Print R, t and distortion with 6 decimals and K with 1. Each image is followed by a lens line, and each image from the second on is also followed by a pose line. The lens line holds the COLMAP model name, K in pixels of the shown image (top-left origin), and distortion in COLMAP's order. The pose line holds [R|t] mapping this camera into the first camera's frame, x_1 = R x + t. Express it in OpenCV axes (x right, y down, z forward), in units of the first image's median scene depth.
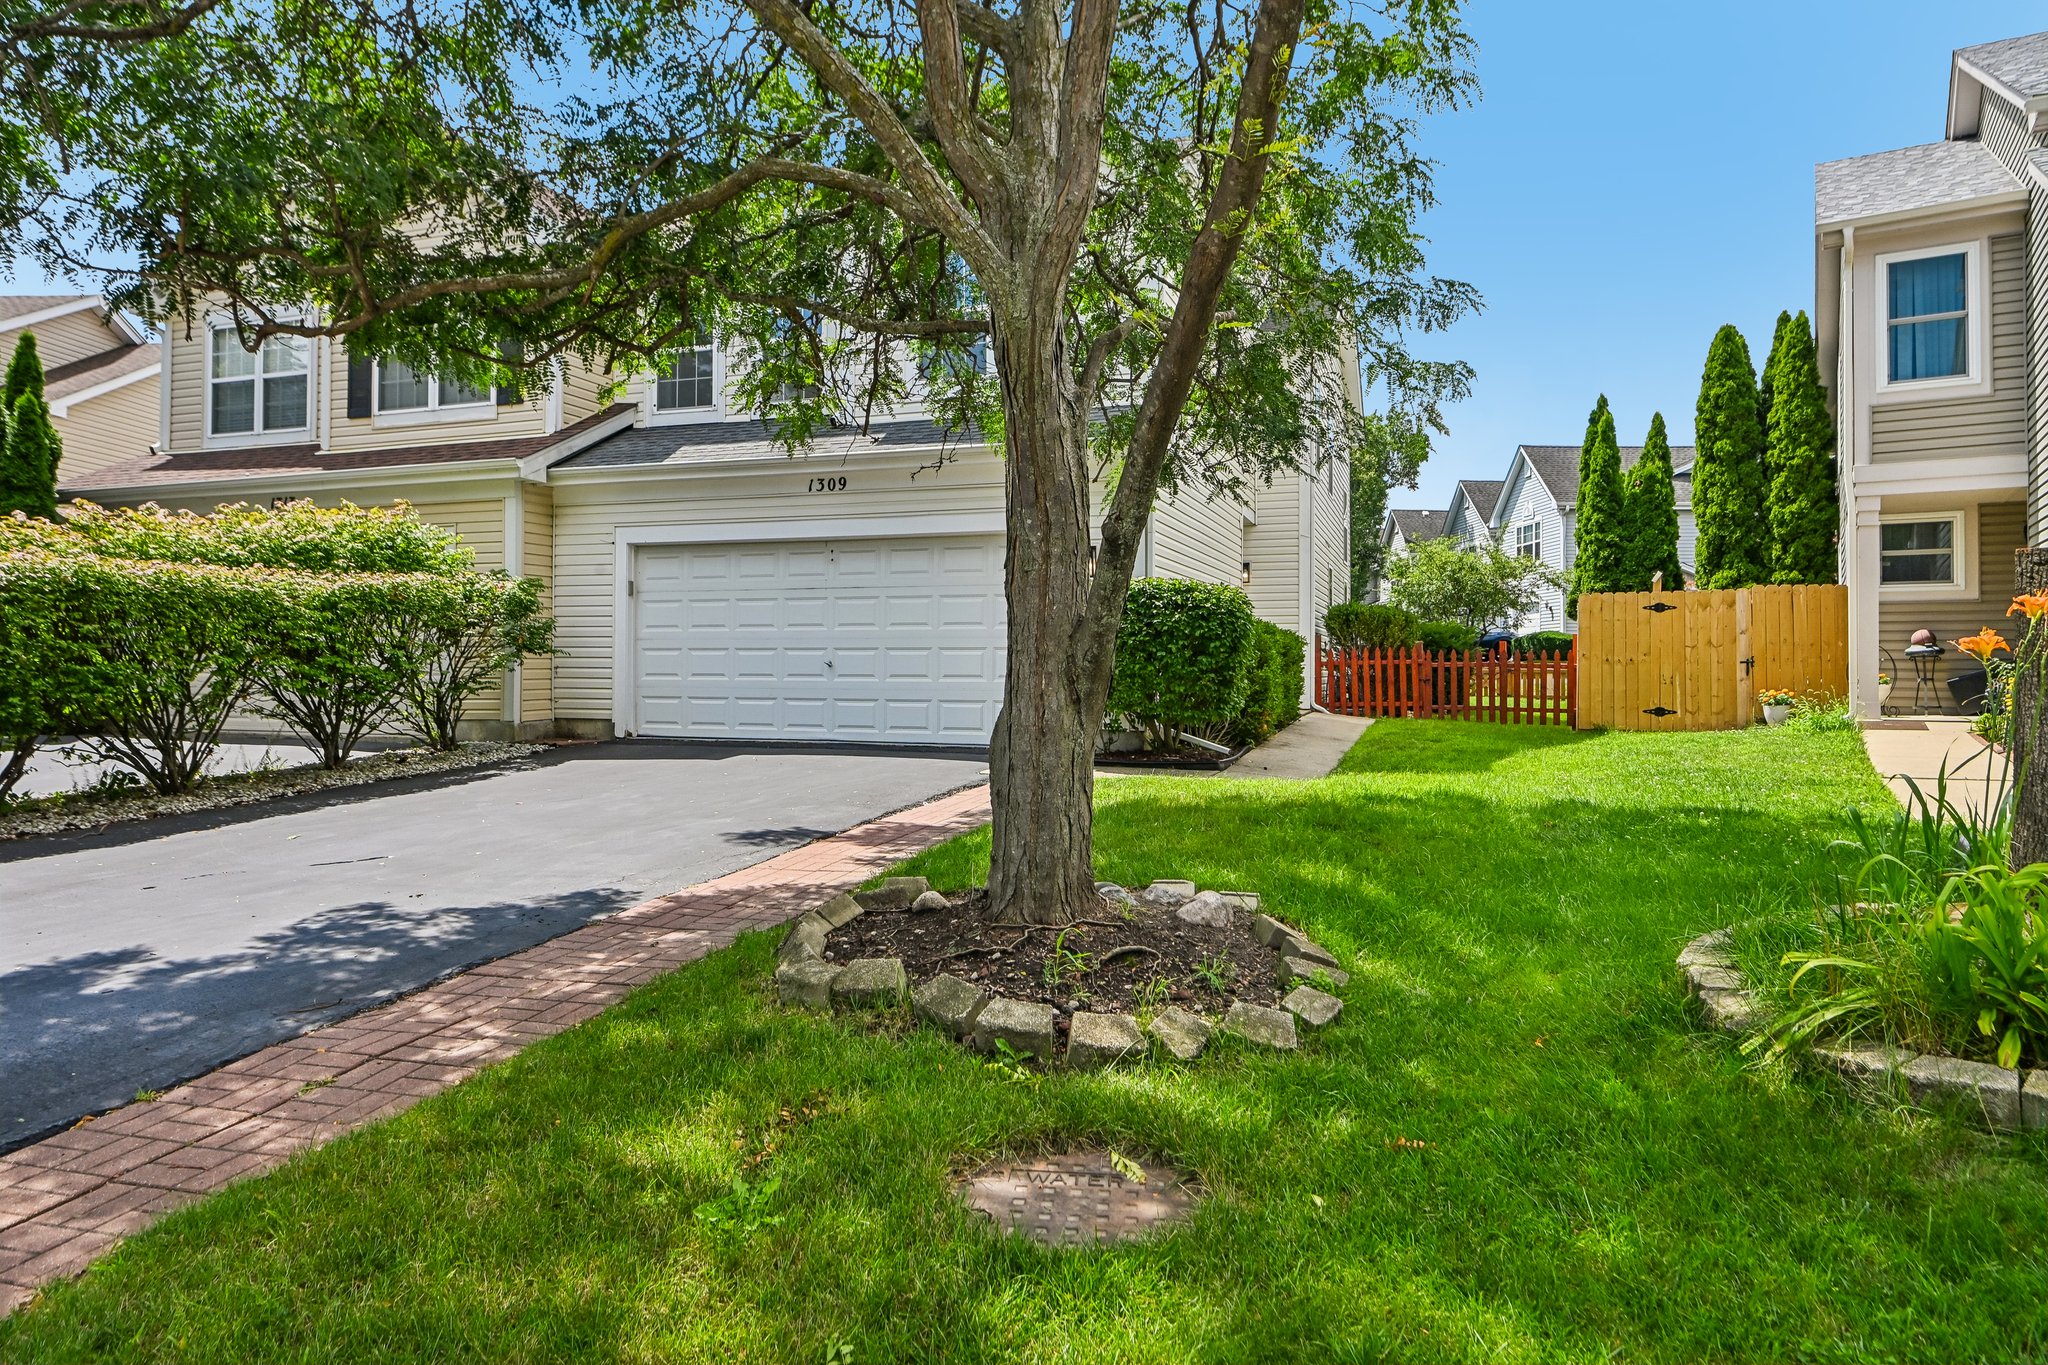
lens RADIAL K [[1279.6, 0, 1024.0], [0, 1279.6, 682.5], [0, 0, 1]] dist [-0.004830, -0.000877]
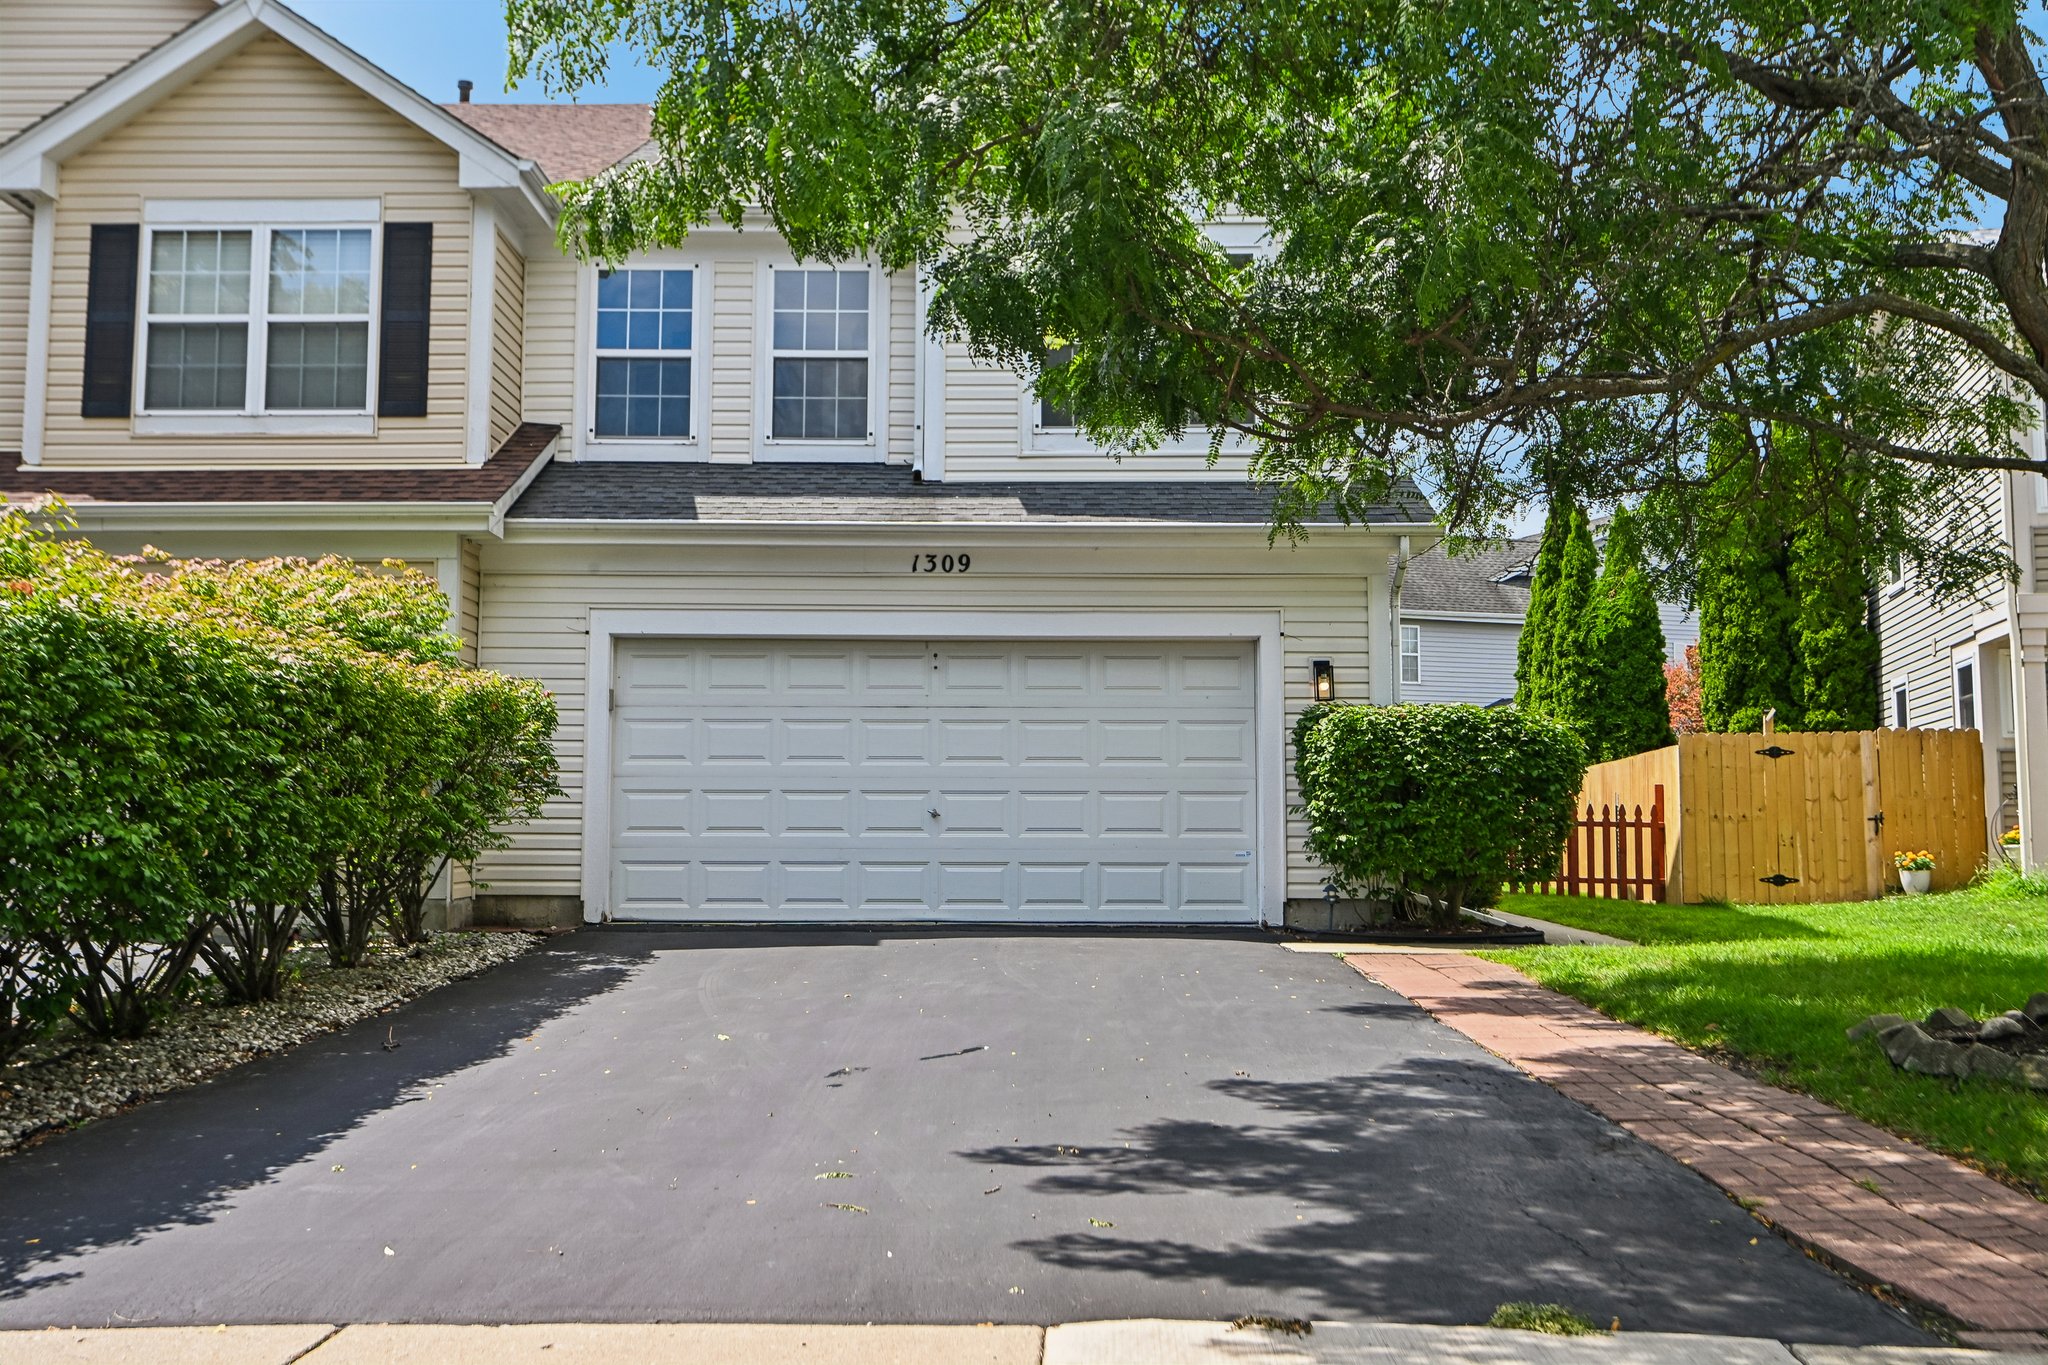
lens RADIAL K [[2084.0, 0, 1024.0], [0, 2084.0, 682.5], [0, 0, 1]] dist [-0.005538, 0.005212]
pose [[0.940369, 0.026448, 0.339127, -0.443240], [0.004017, 0.996040, -0.088819, 0.014399], [-0.340133, 0.084885, 0.936538, -0.095663]]
